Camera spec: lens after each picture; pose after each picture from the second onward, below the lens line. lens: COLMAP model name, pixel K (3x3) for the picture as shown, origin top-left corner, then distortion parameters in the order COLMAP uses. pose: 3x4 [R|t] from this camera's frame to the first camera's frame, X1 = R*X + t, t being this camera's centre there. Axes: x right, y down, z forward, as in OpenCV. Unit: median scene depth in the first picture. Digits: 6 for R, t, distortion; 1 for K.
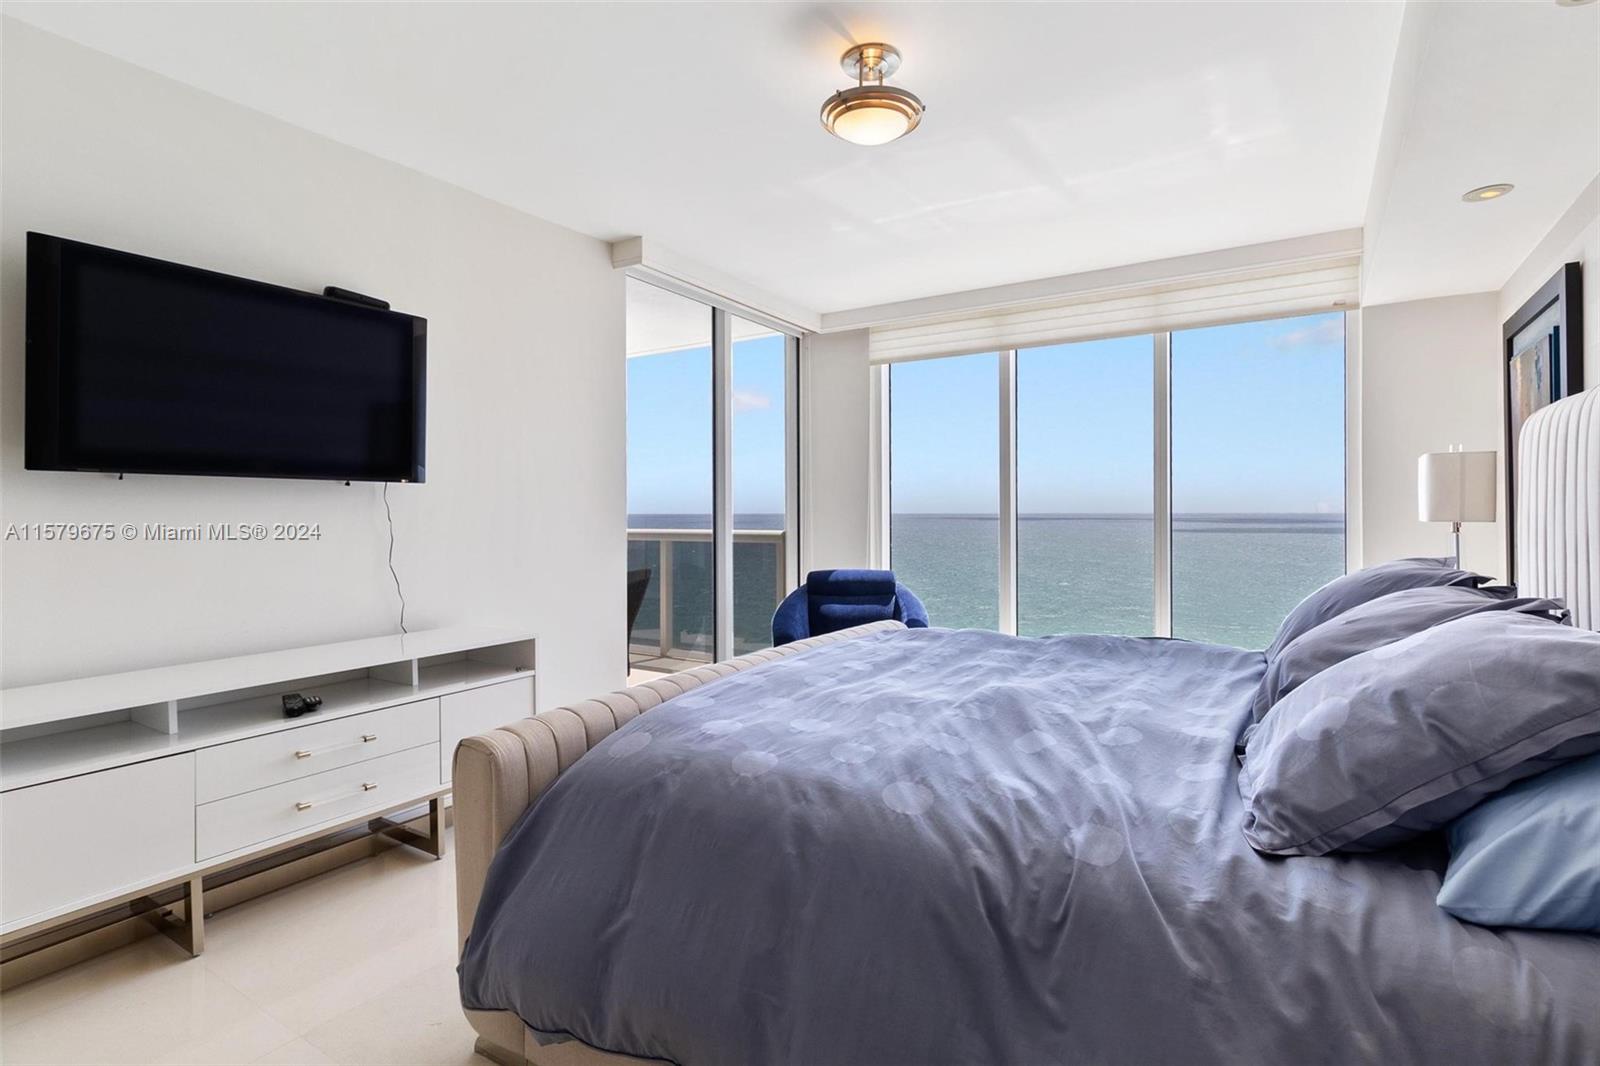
lens RADIAL K [[774.8, 0, 791.0], [0, 774.8, 501.5], [0, 0, 1]] dist [0.000530, -0.000196]
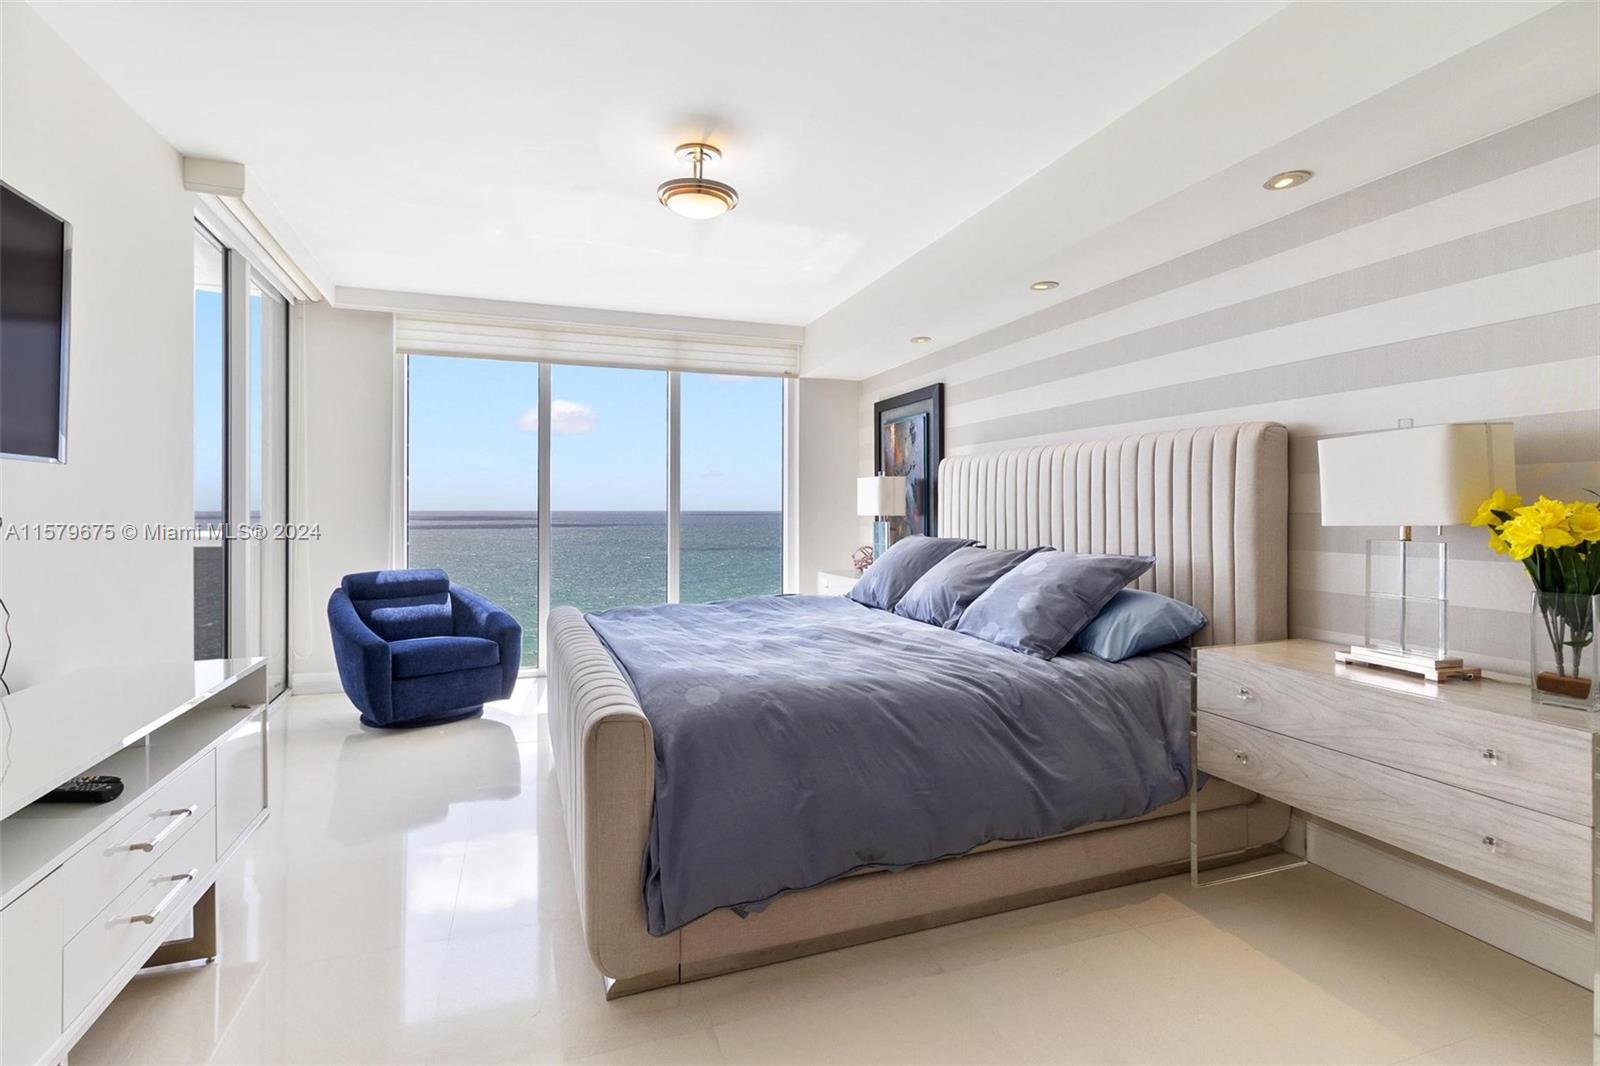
lens RADIAL K [[757.7, 0, 807.9], [0, 757.7, 497.6], [0, 0, 1]] dist [0.000376, -0.000577]
pose [[0.614443, 0.014415, 0.788830, -0.447322], [-0.012612, 0.999885, -0.008448, 0.001792], [-0.788860, -0.004758, 0.614554, 0.053044]]
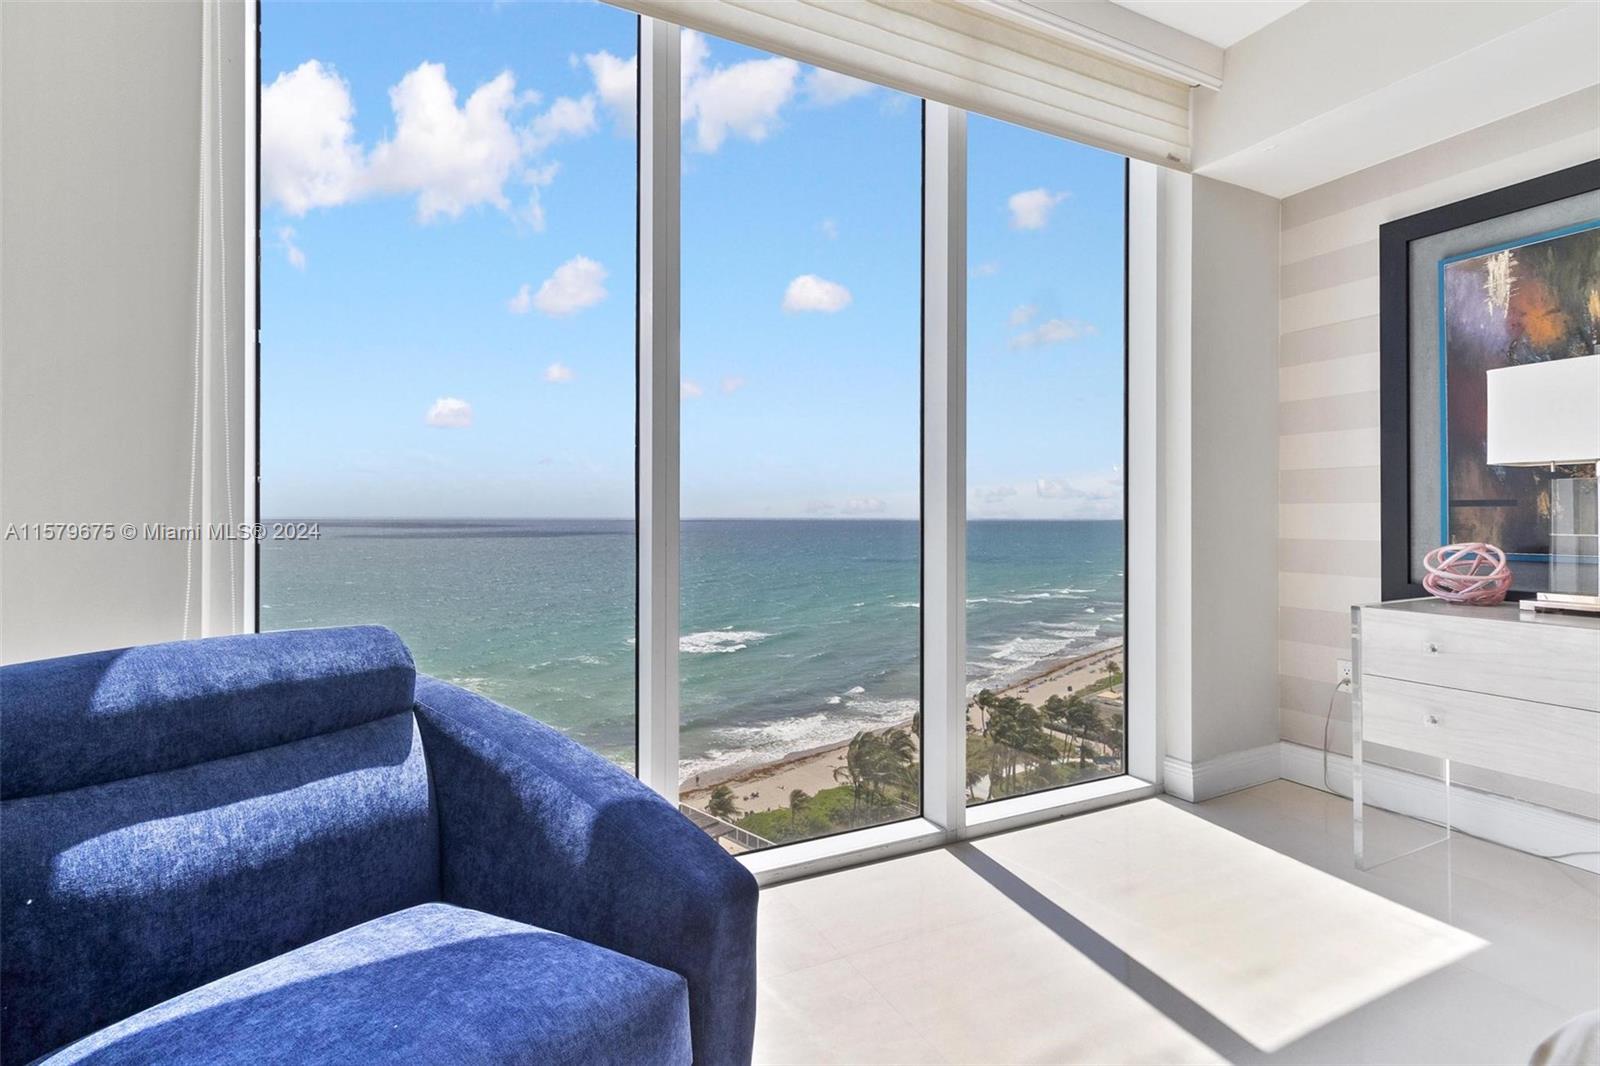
lens RADIAL K [[774.8, 0, 791.0], [0, 774.8, 501.5], [0, 0, 1]] dist [0.000530, -0.000196]
pose [[0.518141, 0.022919, 0.854988, -0.038729], [-0.012137, 0.999737, -0.019444, 0.063700], [-0.855209, -0.000303, 0.518283, 0.954579]]
